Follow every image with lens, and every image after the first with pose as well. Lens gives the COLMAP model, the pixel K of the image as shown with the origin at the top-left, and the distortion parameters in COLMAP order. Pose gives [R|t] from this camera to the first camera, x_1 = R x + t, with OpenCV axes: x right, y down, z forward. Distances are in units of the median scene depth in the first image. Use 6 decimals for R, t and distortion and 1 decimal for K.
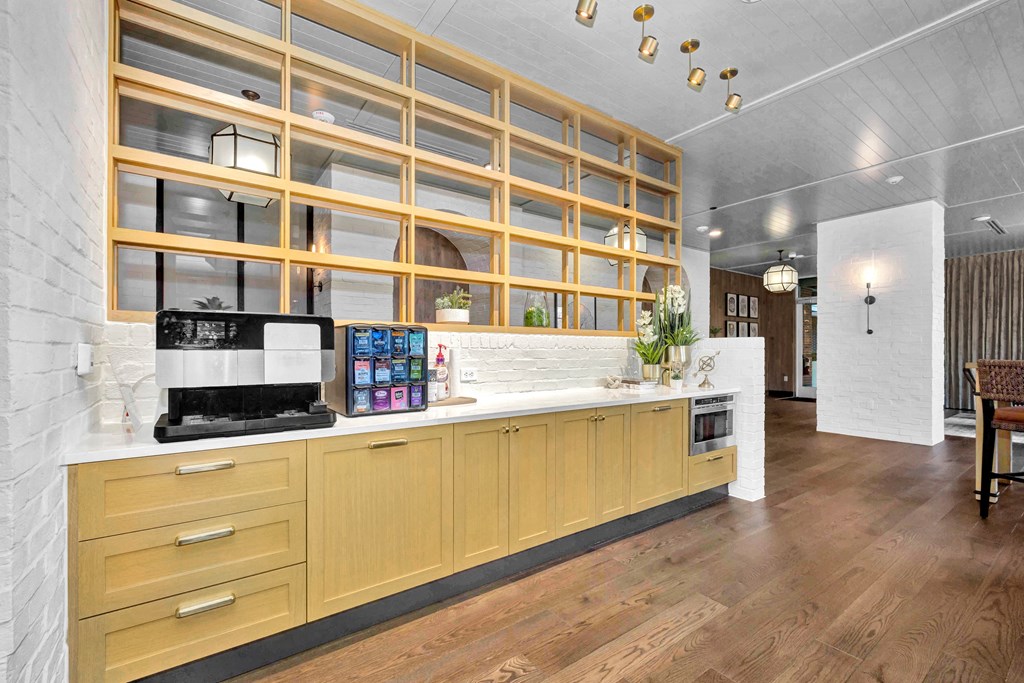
lens RADIAL K [[439.2, 0, 512.0], [0, 439.2, 341.5], [0, 0, 1]] dist [-0.001761, -0.000256]
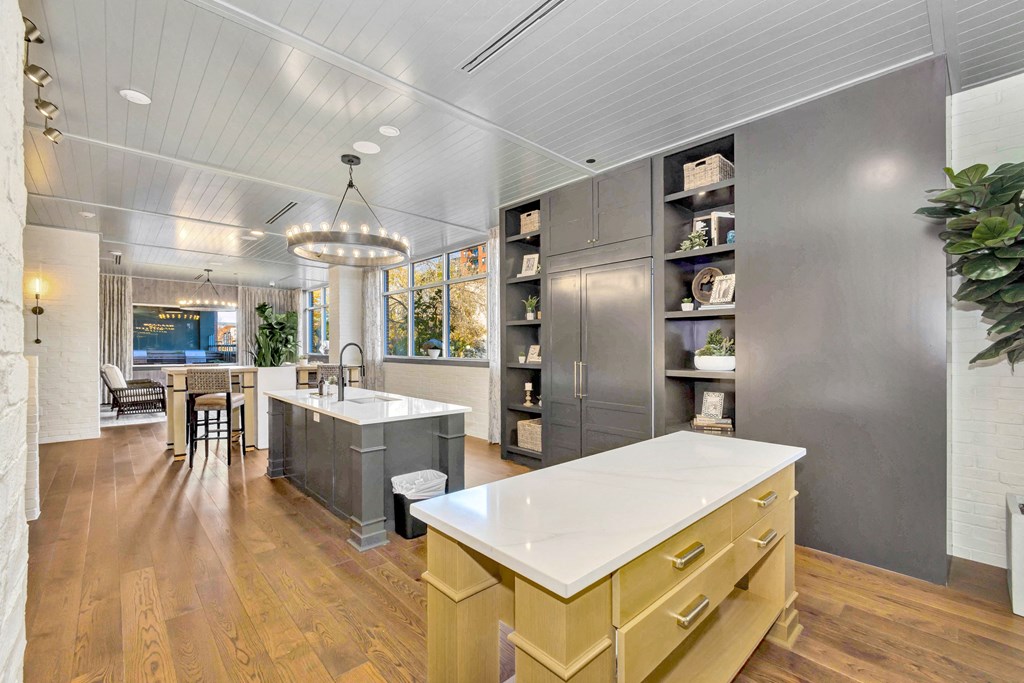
lens RADIAL K [[439.2, 0, 512.0], [0, 439.2, 341.5], [0, 0, 1]] dist [-0.001761, -0.000256]
pose [[-0.127127, 0.011213, 0.991823, -0.631138], [-0.018250, 0.999740, -0.013642, -0.053052], [-0.991719, -0.019835, -0.126890, 0.059498]]
